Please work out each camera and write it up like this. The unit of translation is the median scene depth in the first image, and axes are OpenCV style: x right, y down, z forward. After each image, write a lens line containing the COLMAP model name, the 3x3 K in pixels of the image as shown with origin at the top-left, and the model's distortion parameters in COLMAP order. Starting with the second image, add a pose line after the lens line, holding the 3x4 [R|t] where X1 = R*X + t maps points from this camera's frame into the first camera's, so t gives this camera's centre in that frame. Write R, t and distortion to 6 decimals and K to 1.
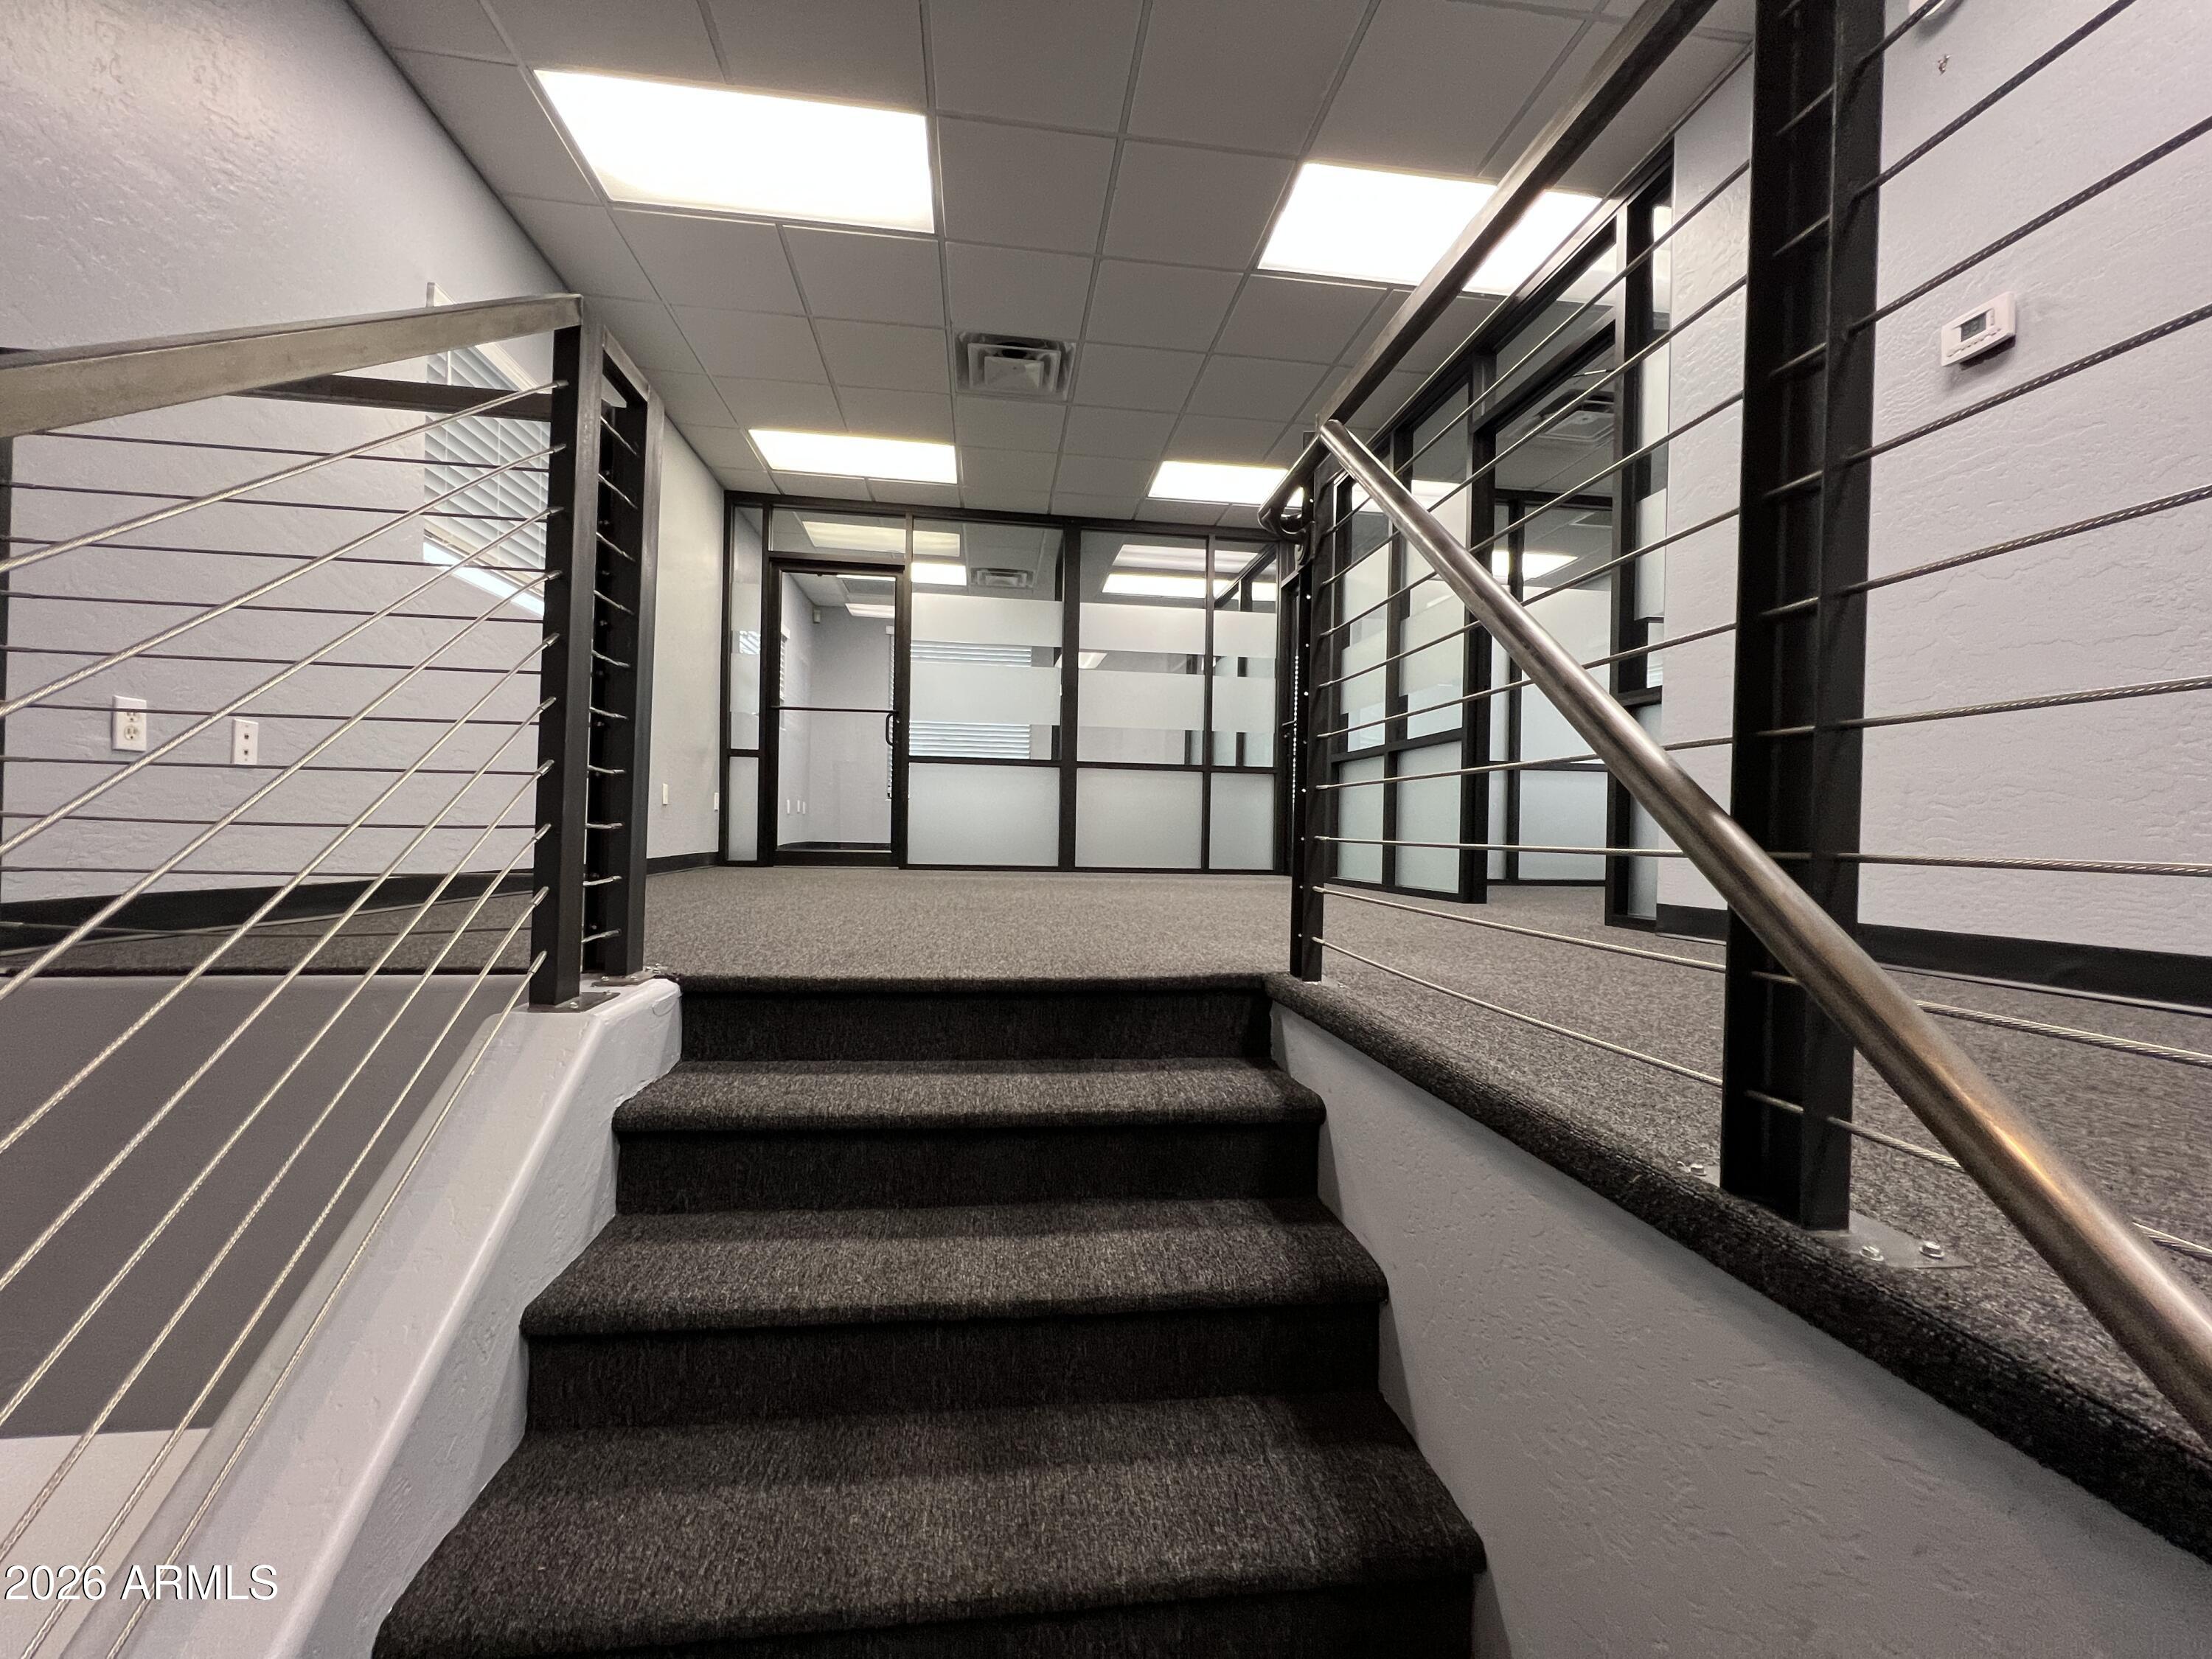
lens RADIAL K [[891.0, 0, 1106.5], [0, 891.0, 830.1], [0, 0, 1]] dist [0.001734, -0.000030]
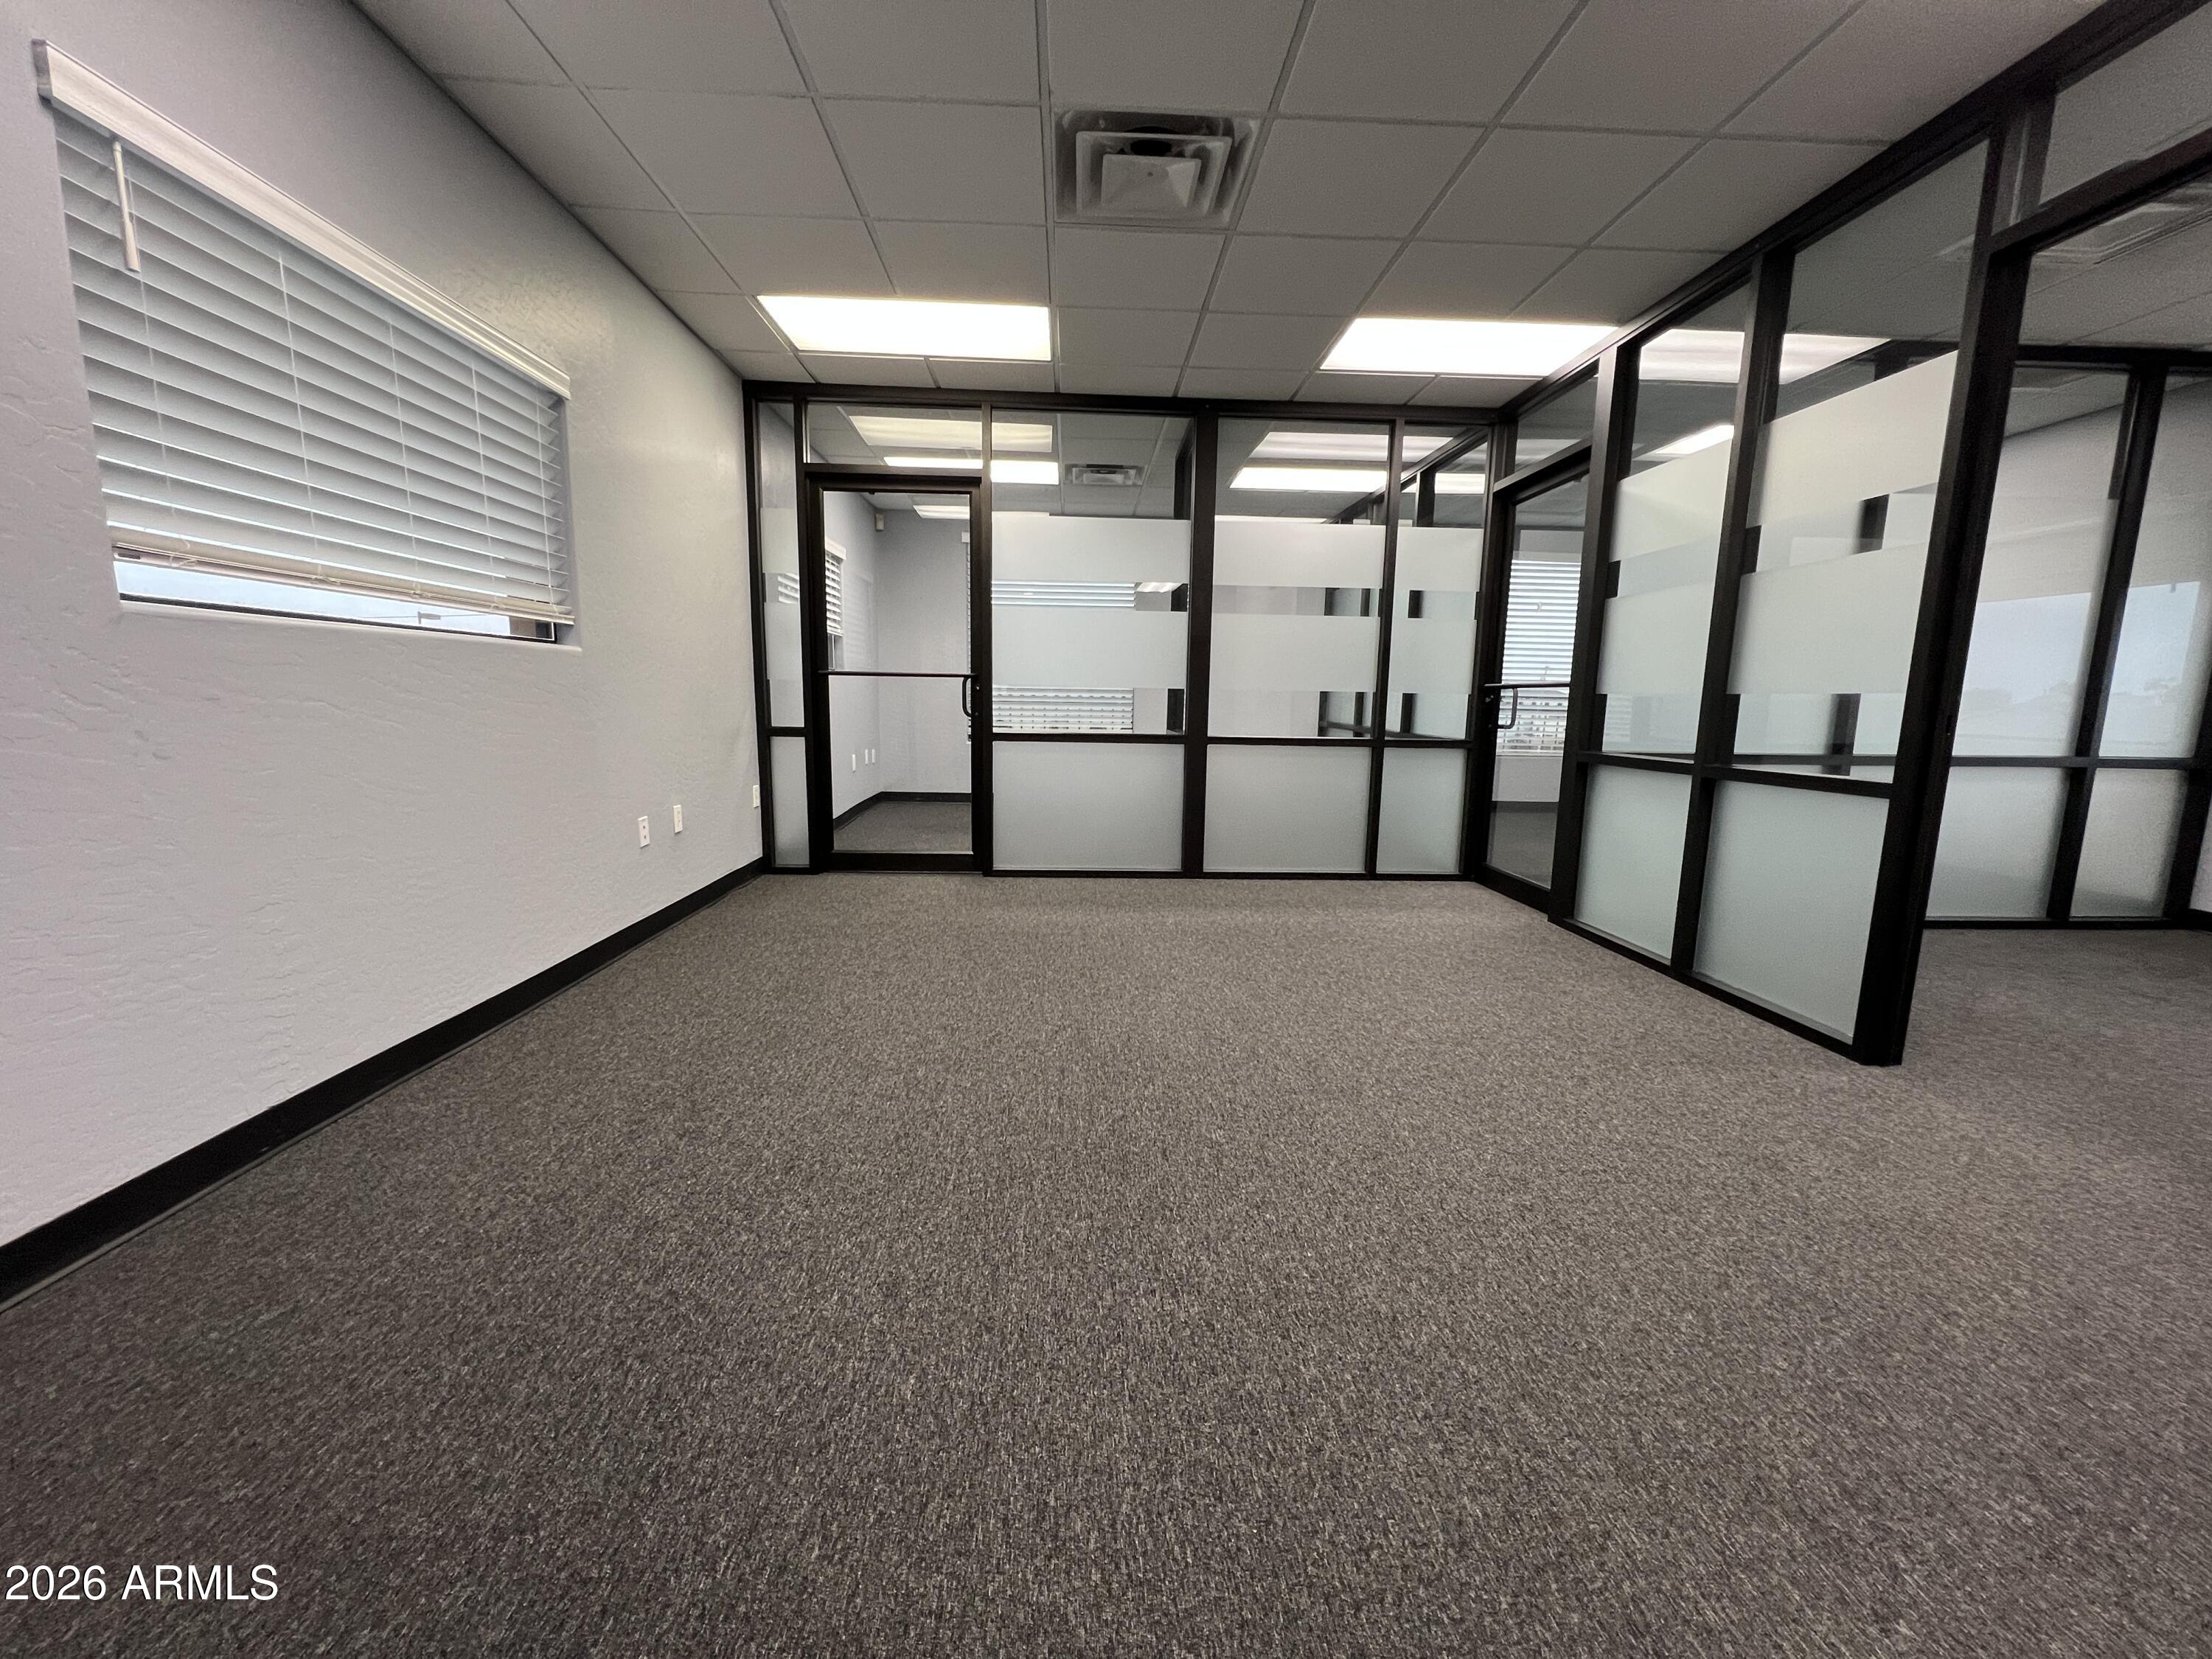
lens RADIAL K [[891.0, 0, 1101.1], [0, 891.0, 830.9], [0, 0, 1]] dist [0.001734, -0.000030]
pose [[0.995271, 0.013119, -0.096251, -0.050227], [0.001371, 0.988843, 0.148958, -0.113449], [0.097131, -0.148385, 0.984148, 0.227267]]
